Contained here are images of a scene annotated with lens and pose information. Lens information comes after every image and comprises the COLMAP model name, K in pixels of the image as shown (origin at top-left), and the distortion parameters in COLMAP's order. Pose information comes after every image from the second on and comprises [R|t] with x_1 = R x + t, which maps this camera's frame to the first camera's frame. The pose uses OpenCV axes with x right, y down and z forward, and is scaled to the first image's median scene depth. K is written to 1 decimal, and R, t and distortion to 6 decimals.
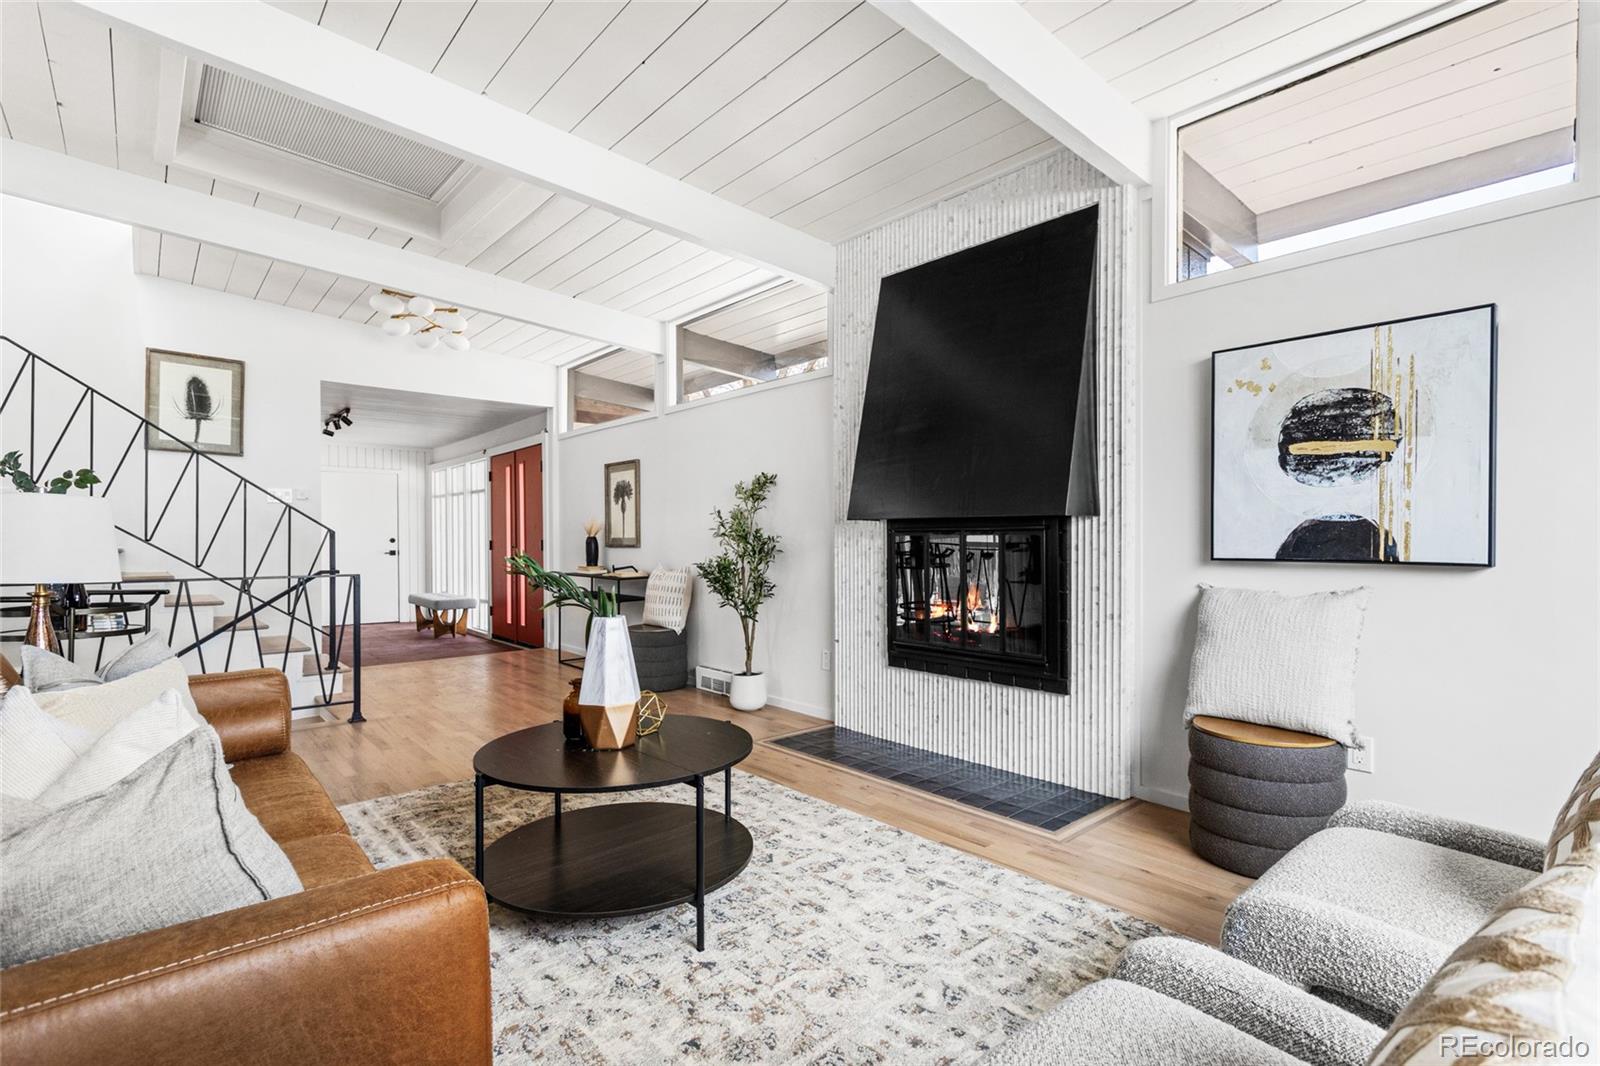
lens RADIAL K [[772.2, 0, 798.0], [0, 772.2, 549.4], [0, 0, 1]] dist [-0.021842, 0.012981]
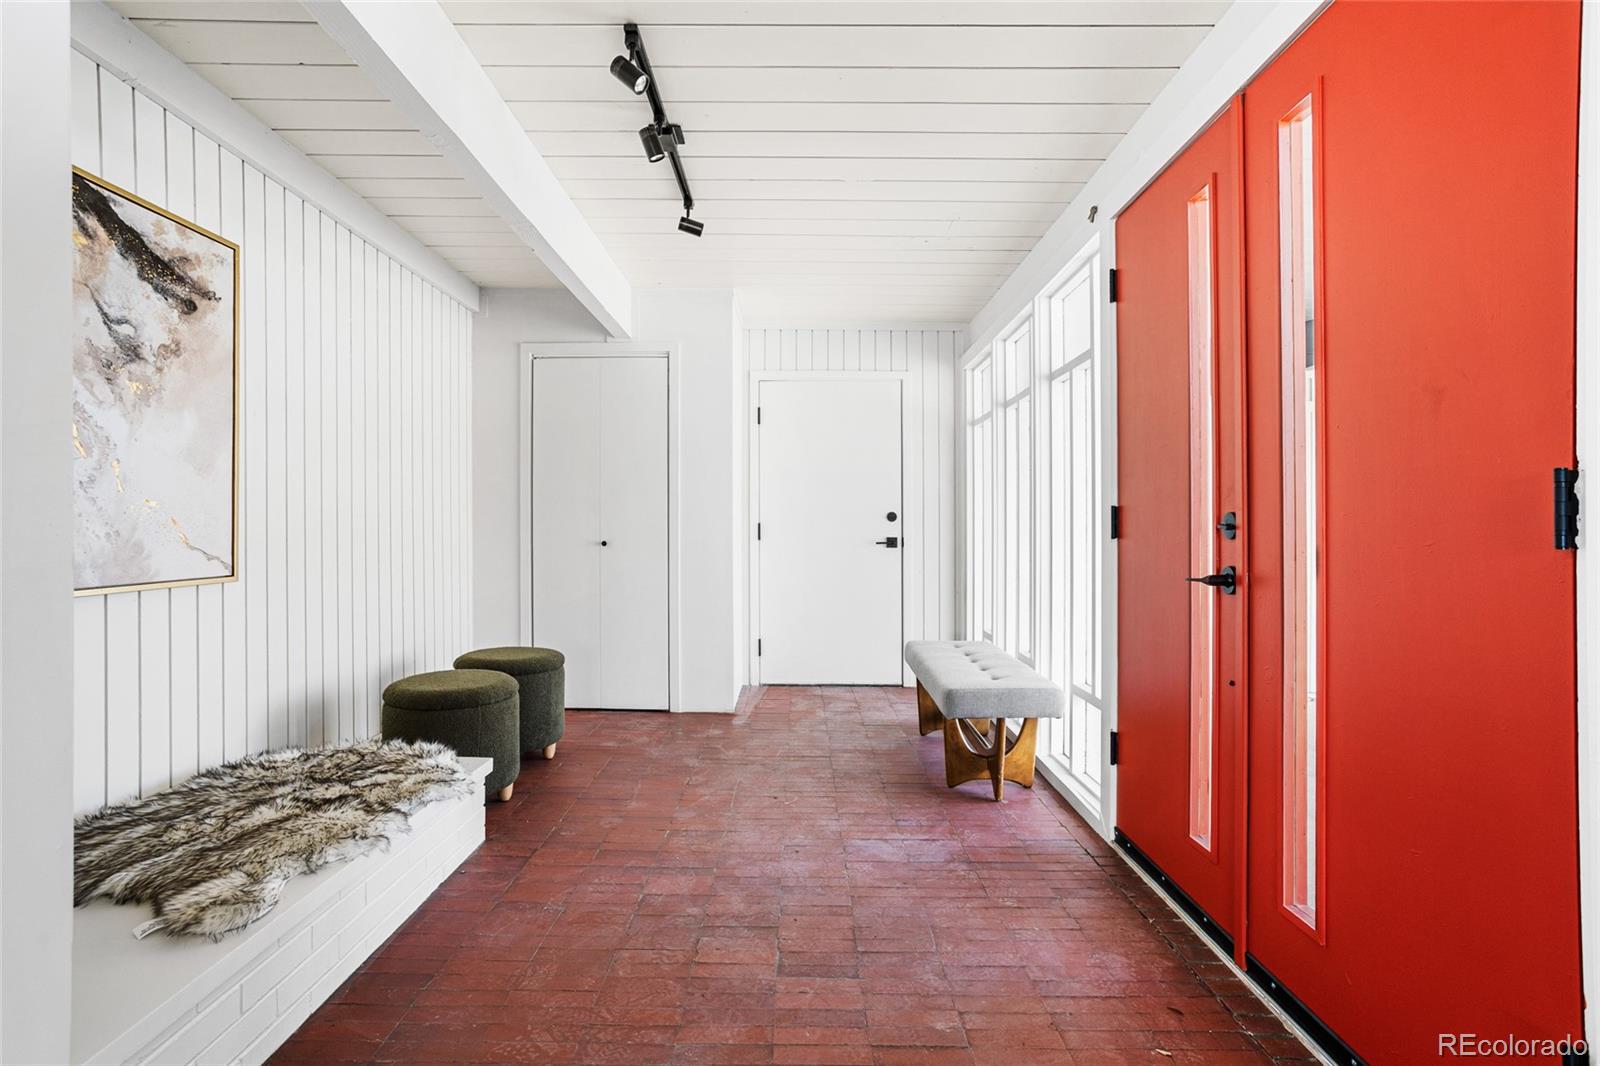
lens RADIAL K [[772.2, 0, 809.4], [0, 772.2, 534.9], [0, 0, 1]] dist [-0.021842, 0.012981]
pose [[0.765693, 0.006947, -0.643169, -0.500996], [-0.009451, 0.999955, -0.000450, 0.001502], [0.643137, 0.006423, 0.765724, 1.169926]]
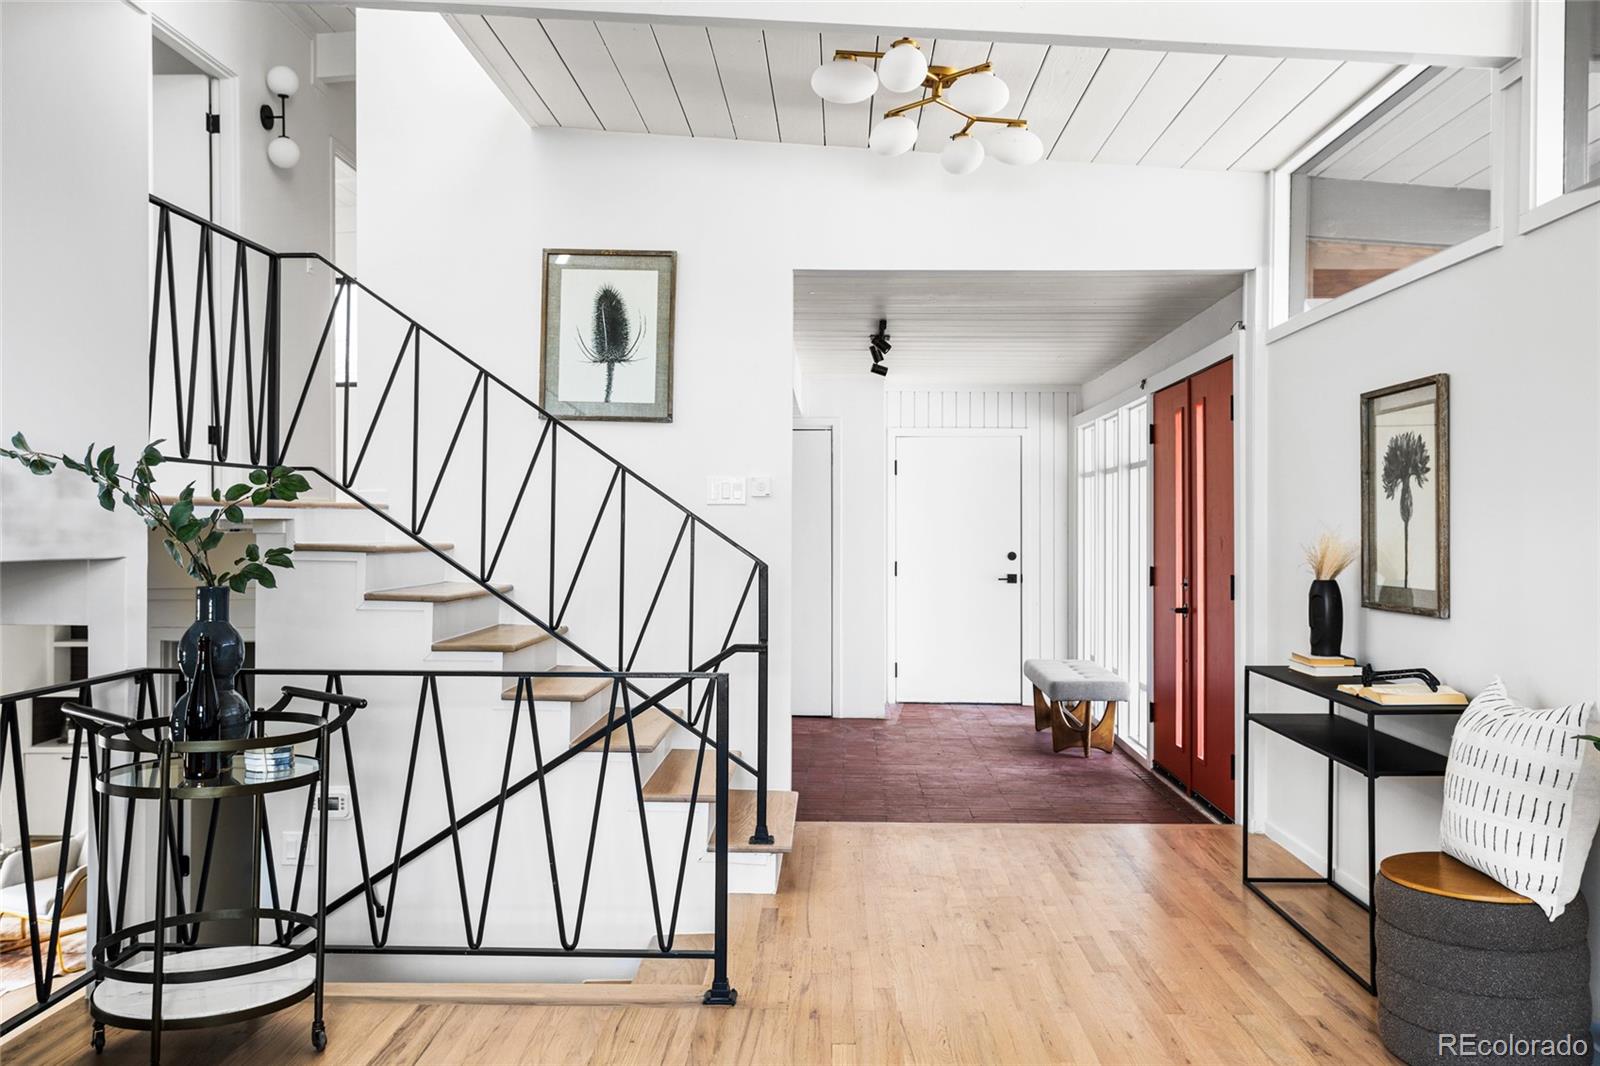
lens RADIAL K [[1286.9, 0, 801.6], [0, 1286.9, 529.1], [0, 0, 1]] dist [-0.005763, 0.030640]
pose [[0.736137, 0.004442, -0.676818, -0.025813], [-0.012970, 0.999887, -0.007545, -0.042919], [0.676708, 0.014332, 0.736112, 0.425840]]
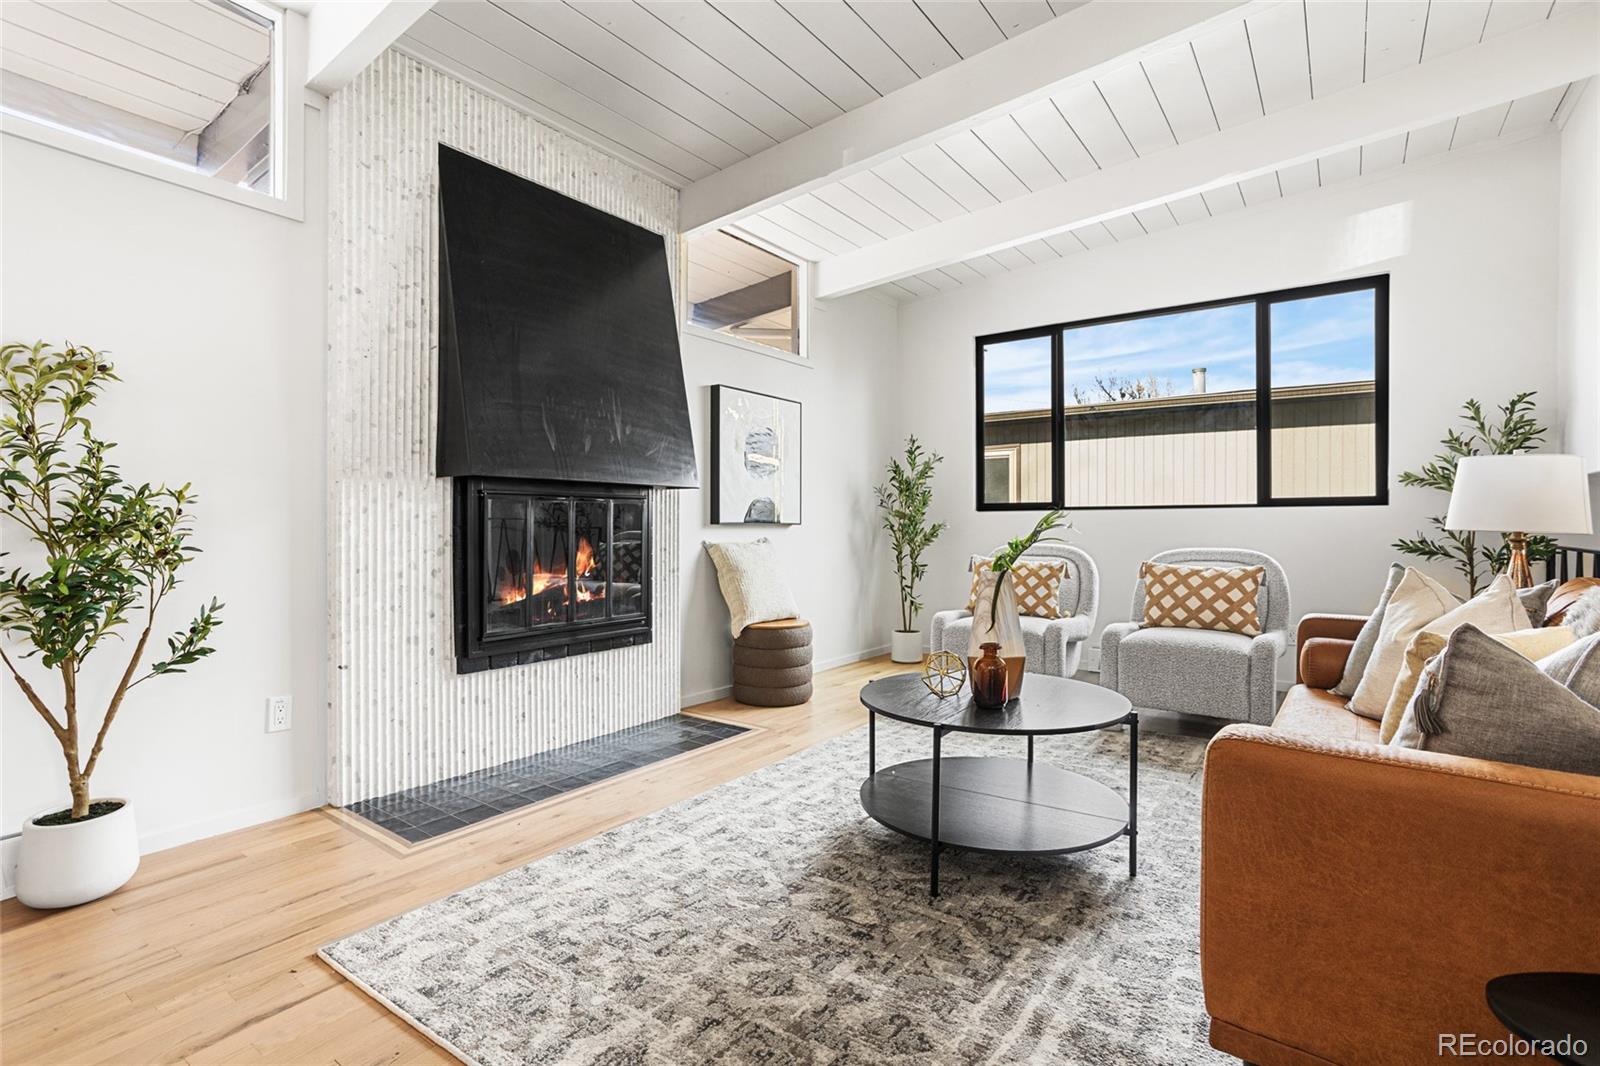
lens RADIAL K [[772.2, 0, 808.6], [0, 772.2, 518.2], [0, 0, 1]] dist [-0.021842, 0.012981]
pose [[-0.238276, 0.010382, 0.971142, -0.535931], [0.013840, 0.999878, -0.007293, 0.009091], [-0.971099, 0.011703, -0.238390, 0.669764]]
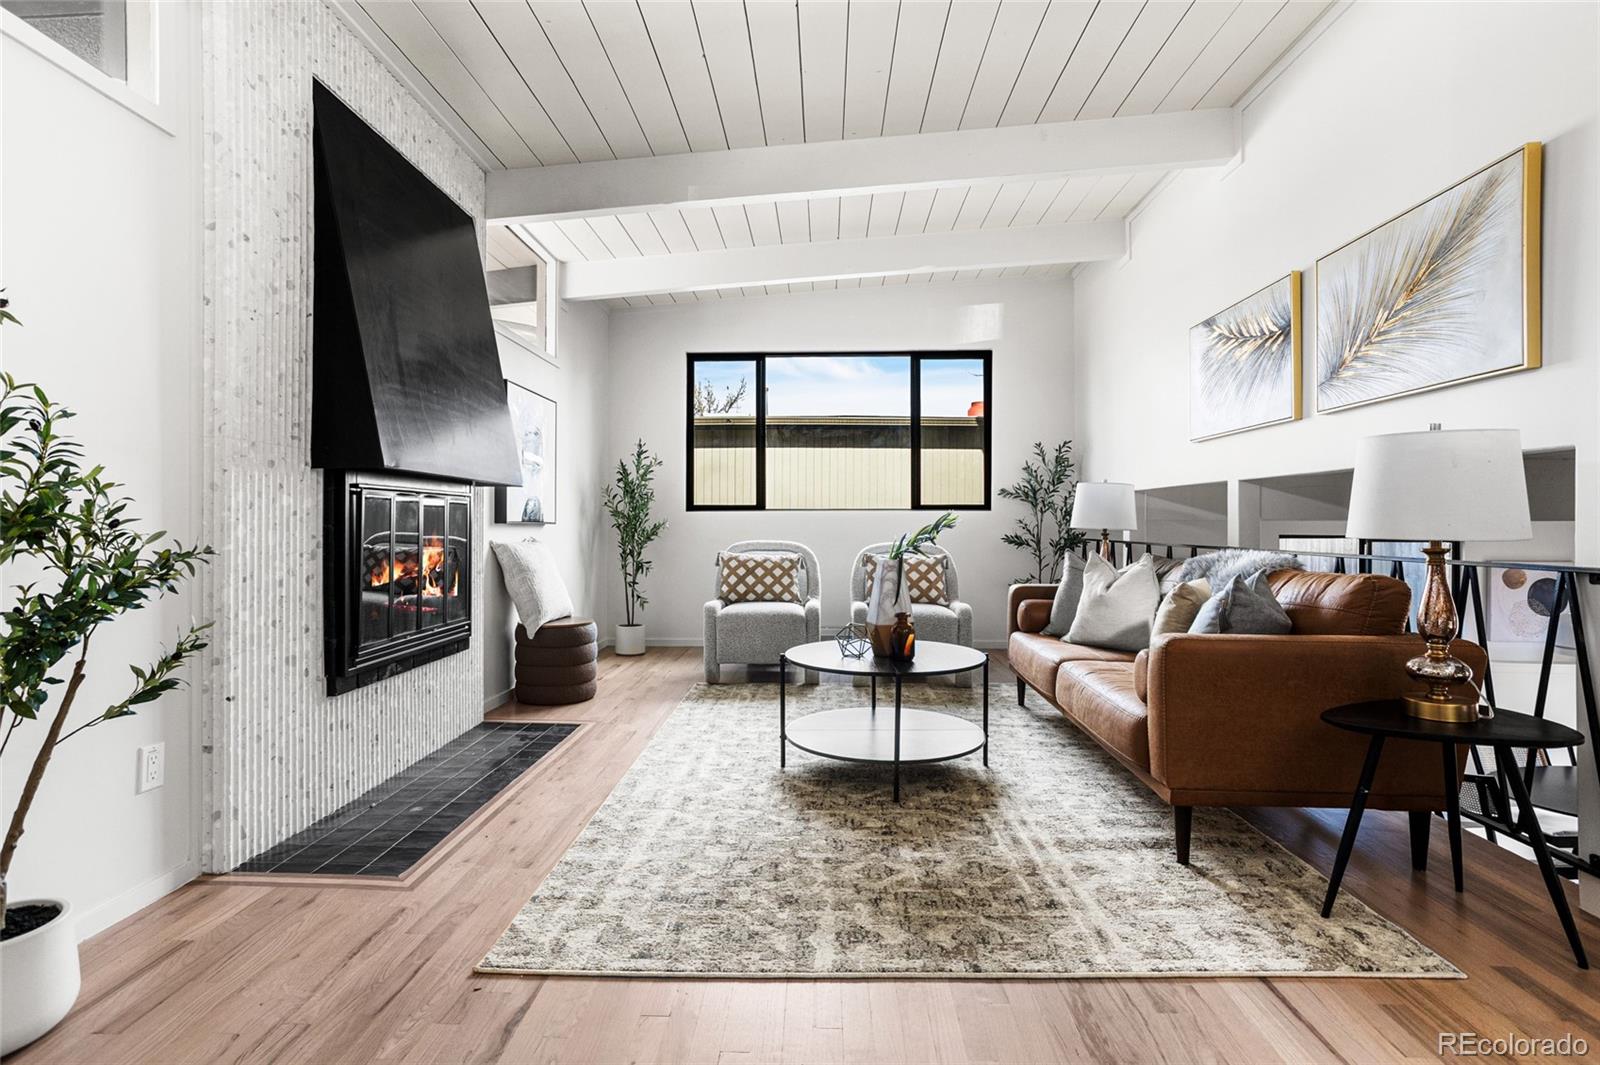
lens RADIAL K [[772.2, 0, 809.7], [0, 772.2, 521.4], [0, 0, 1]] dist [-0.021842, 0.012981]
pose [[-0.743445, 0.005231, 0.668776, -0.475141], [0.010693, 0.999935, 0.004065, 0.005914], [-0.668711, 0.010173, -0.743453, 0.950554]]
